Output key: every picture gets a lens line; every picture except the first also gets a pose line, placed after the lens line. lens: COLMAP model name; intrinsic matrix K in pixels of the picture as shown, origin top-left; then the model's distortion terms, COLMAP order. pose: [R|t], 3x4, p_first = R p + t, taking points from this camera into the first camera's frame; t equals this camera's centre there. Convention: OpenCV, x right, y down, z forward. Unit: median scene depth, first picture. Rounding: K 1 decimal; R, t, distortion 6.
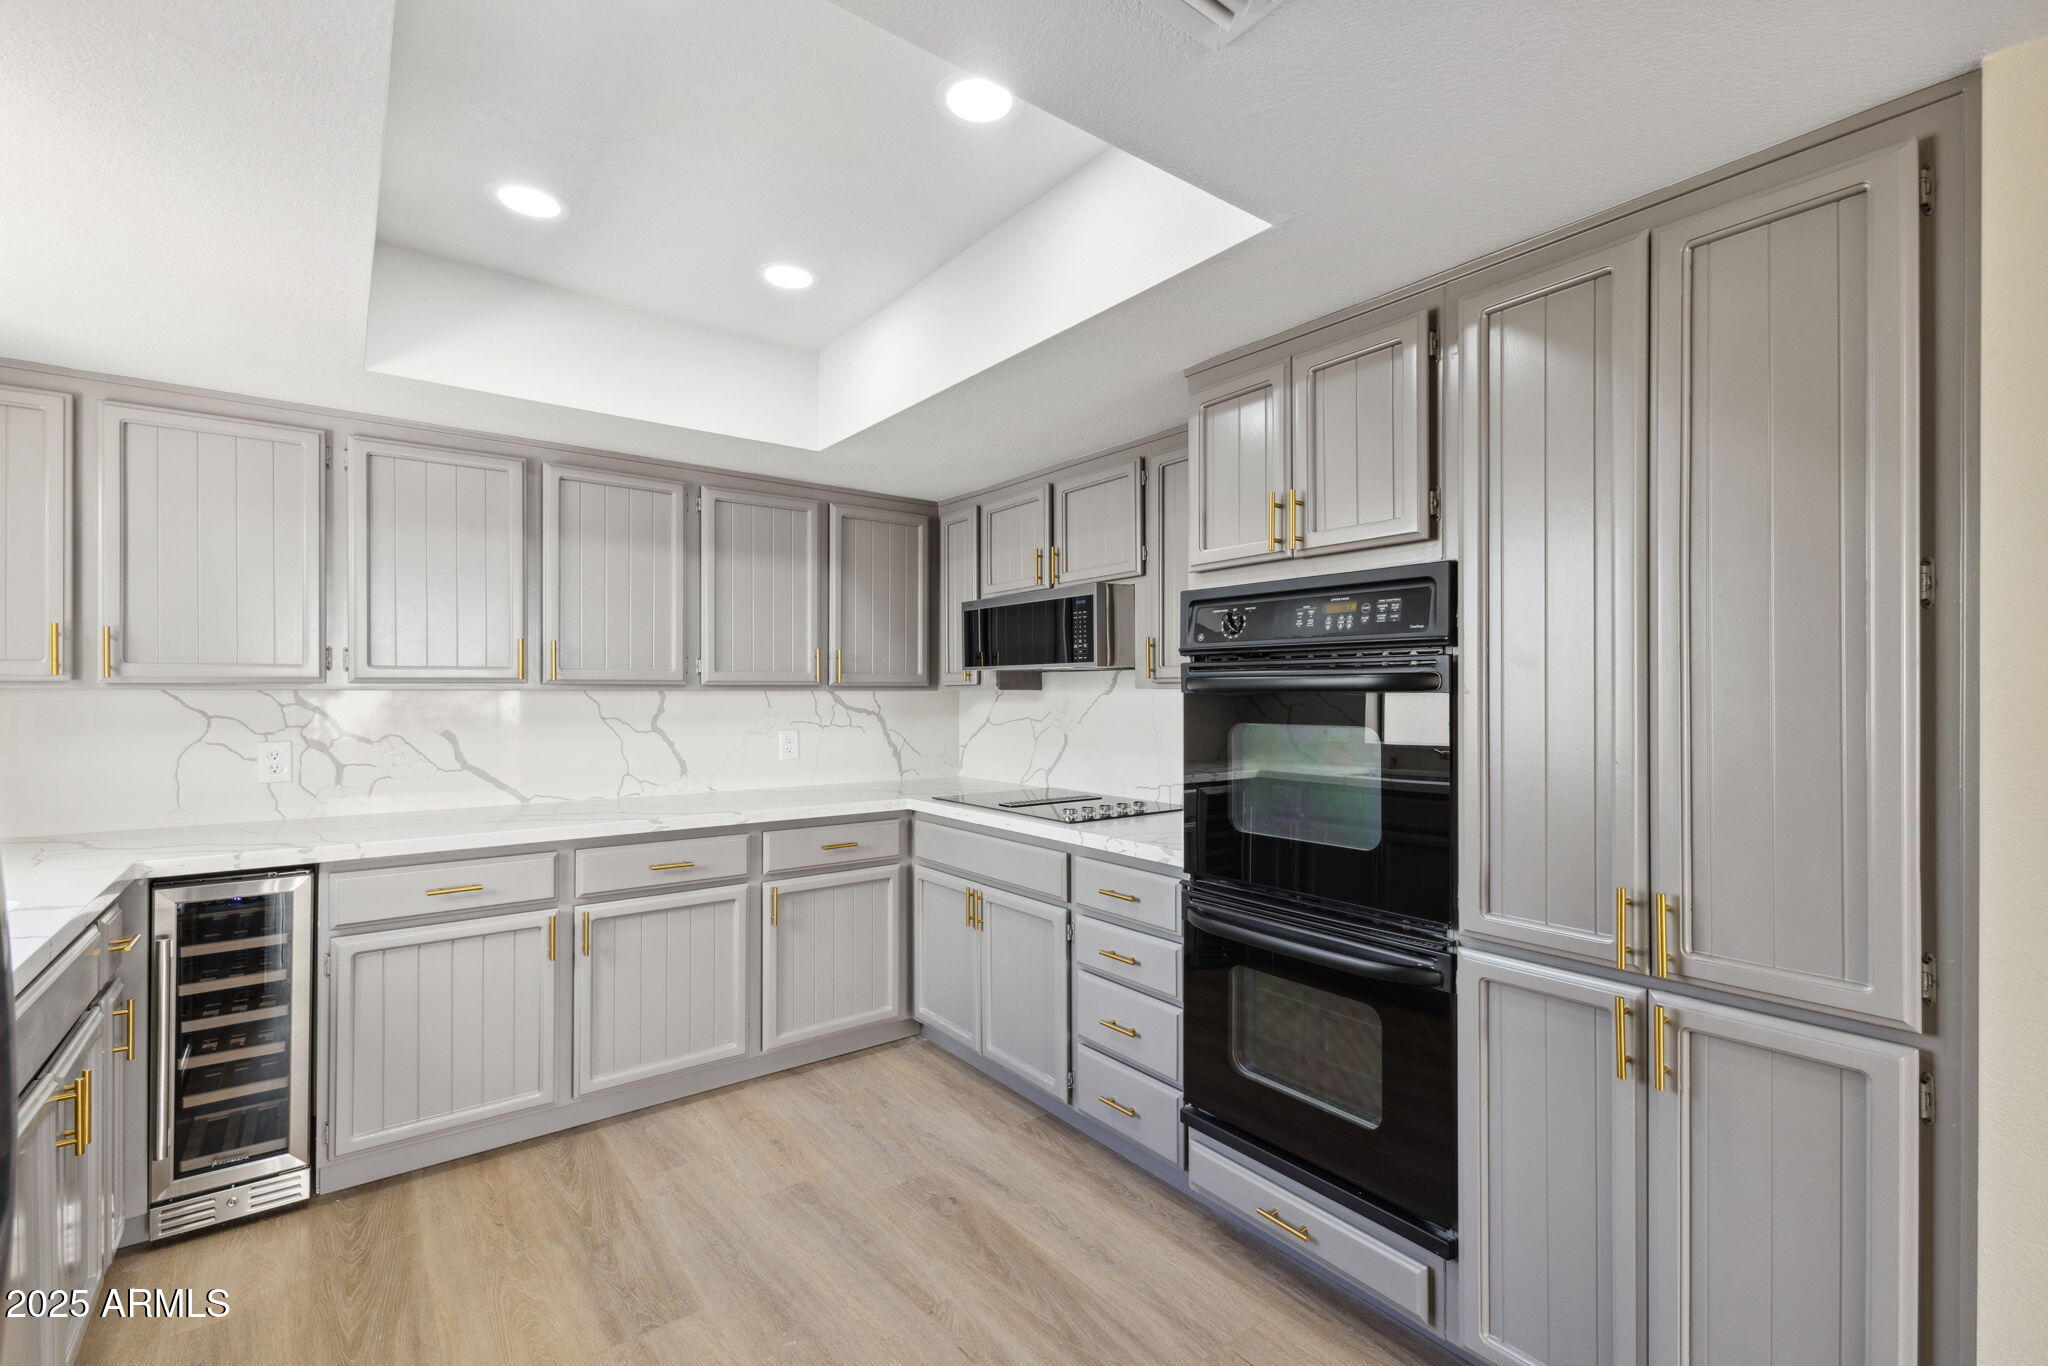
lens RADIAL K [[888.2, 0, 1019.5], [0, 888.2, 692.4], [0, 0, 1]] dist [0.012216, -0.002905]
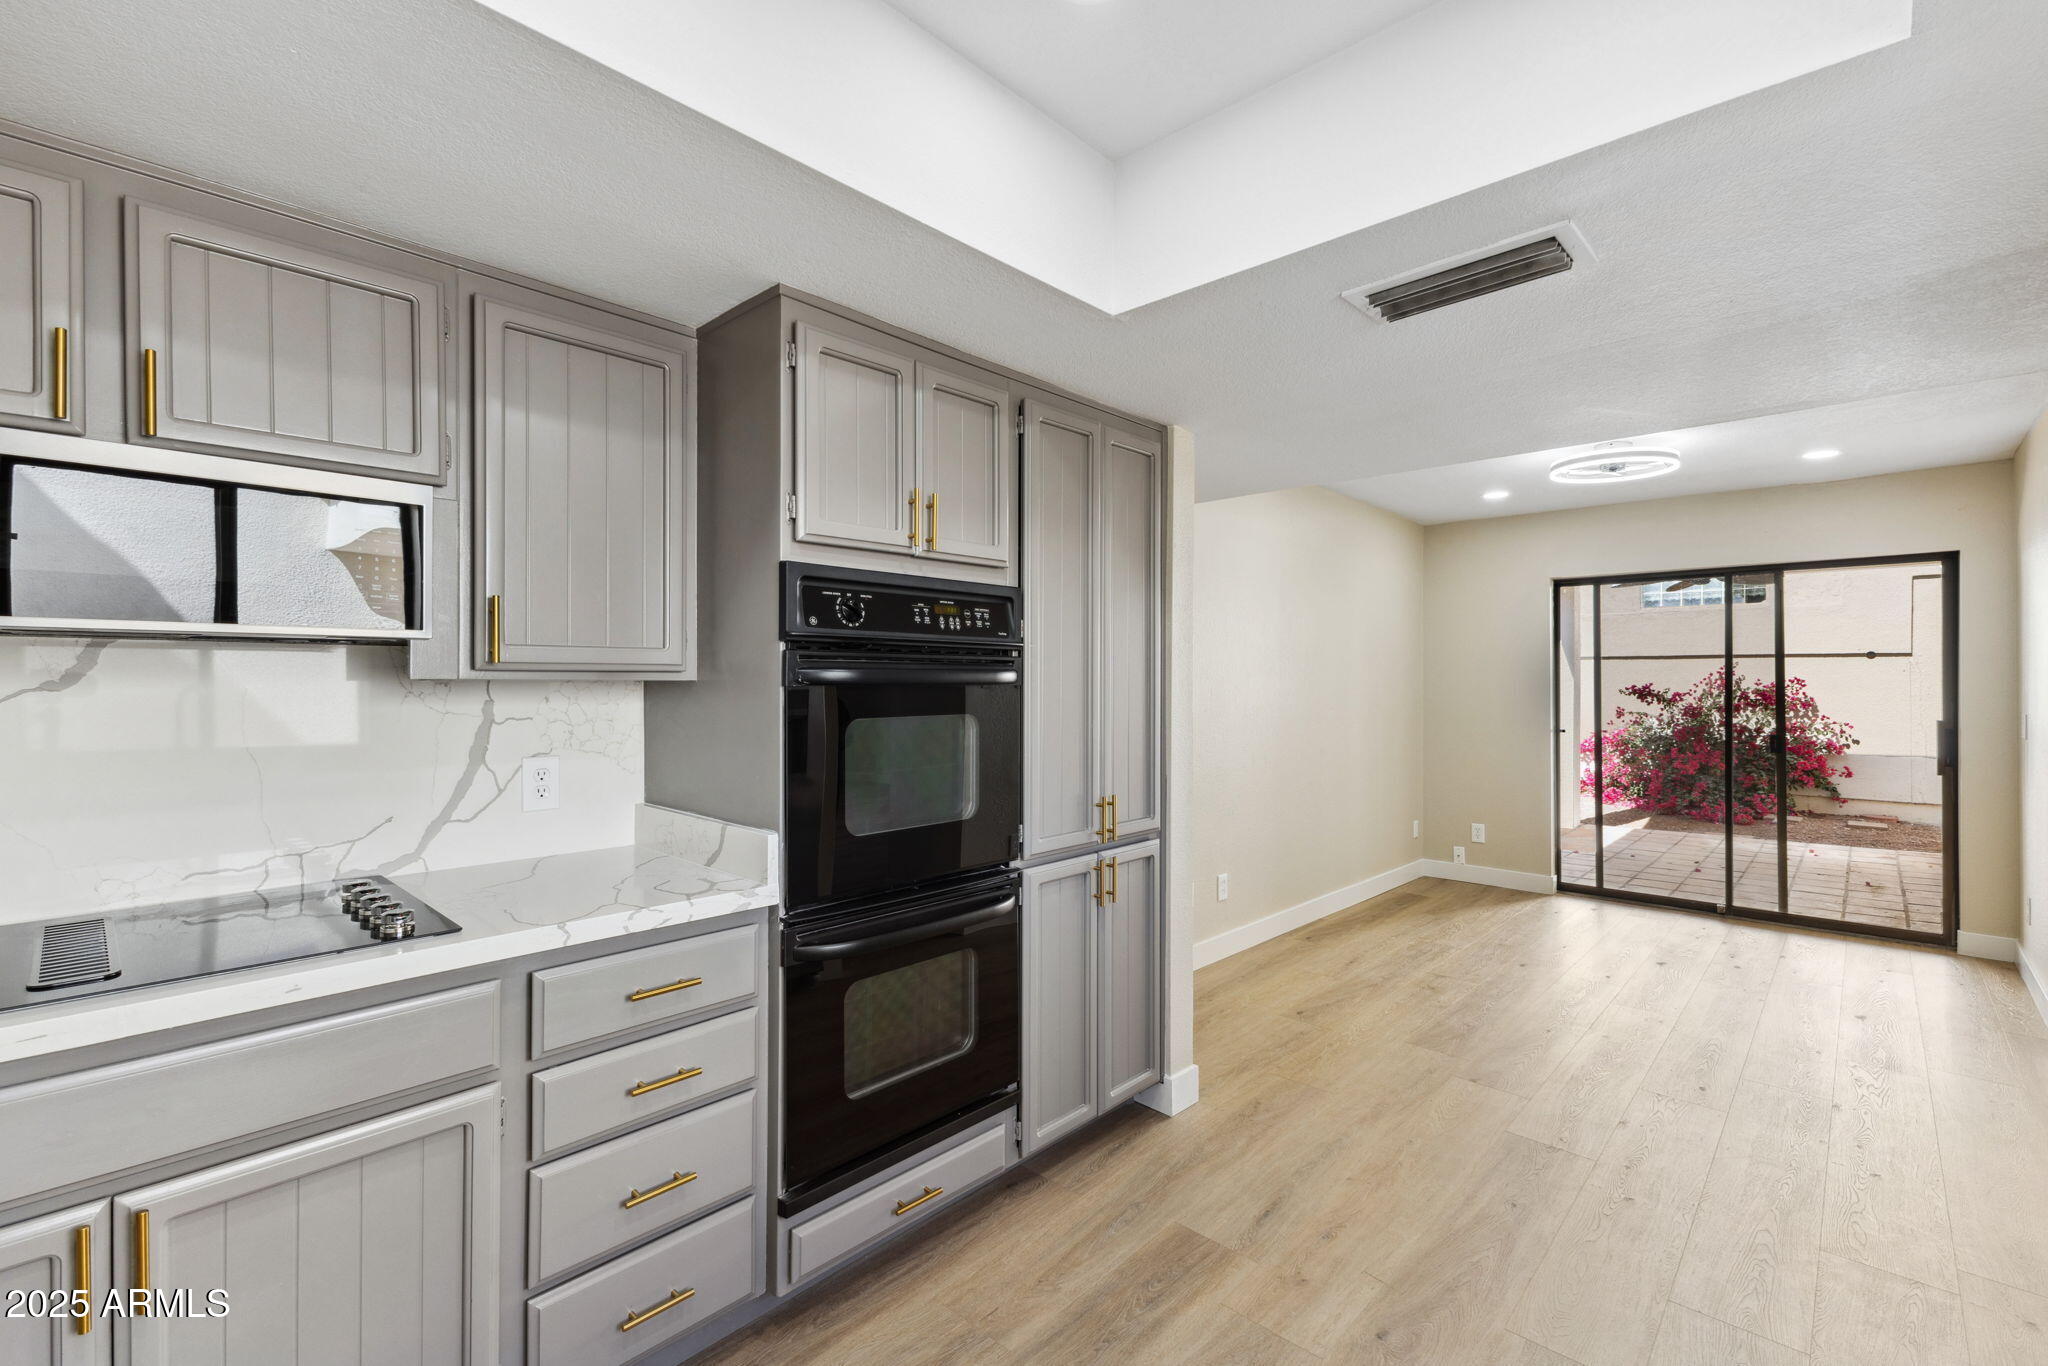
lens RADIAL K [[888.2, 0, 1040.6], [0, 888.2, 684.3], [0, 0, 1]] dist [0.012216, -0.002905]
pose [[-0.163677, -0.005240, 0.986500, -0.640052], [-0.000241, 0.999986, 0.005271, -0.005745], [-0.986514, 0.000625, -0.163676, 0.889014]]
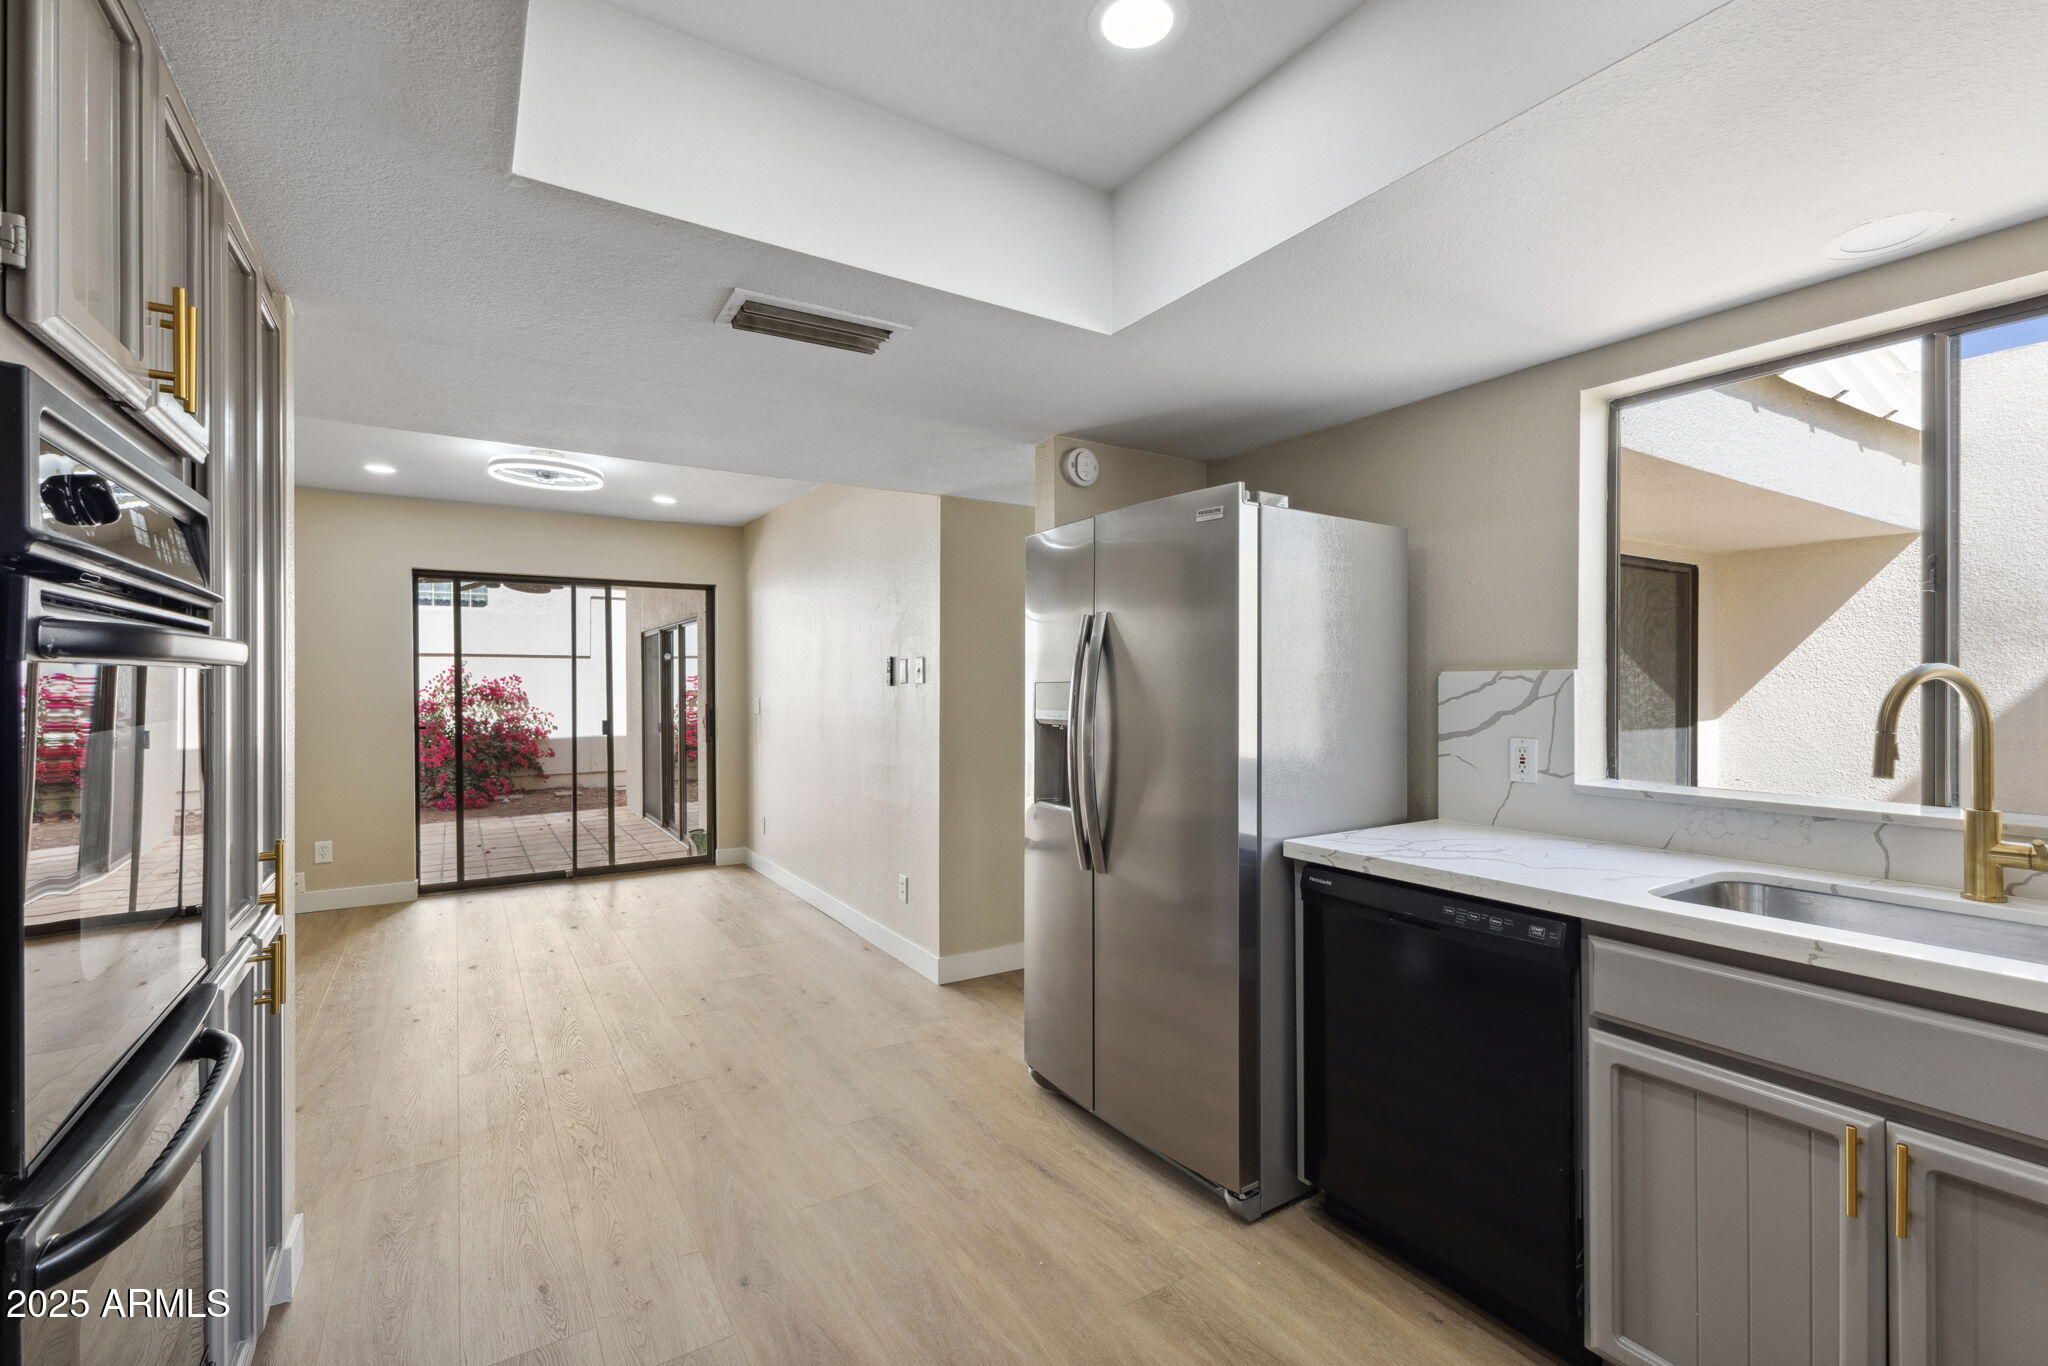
lens RADIAL K [[888.2, 0, 1015.2], [0, 888.2, 679.0], [0, 0, 1]] dist [0.012216, -0.002905]
pose [[-0.995068, 0.000501, 0.099189, -0.240472], [0.000496, 1.000000, -0.000075, 0.008648], [-0.099189, -0.000025, -0.995069, 1.278788]]
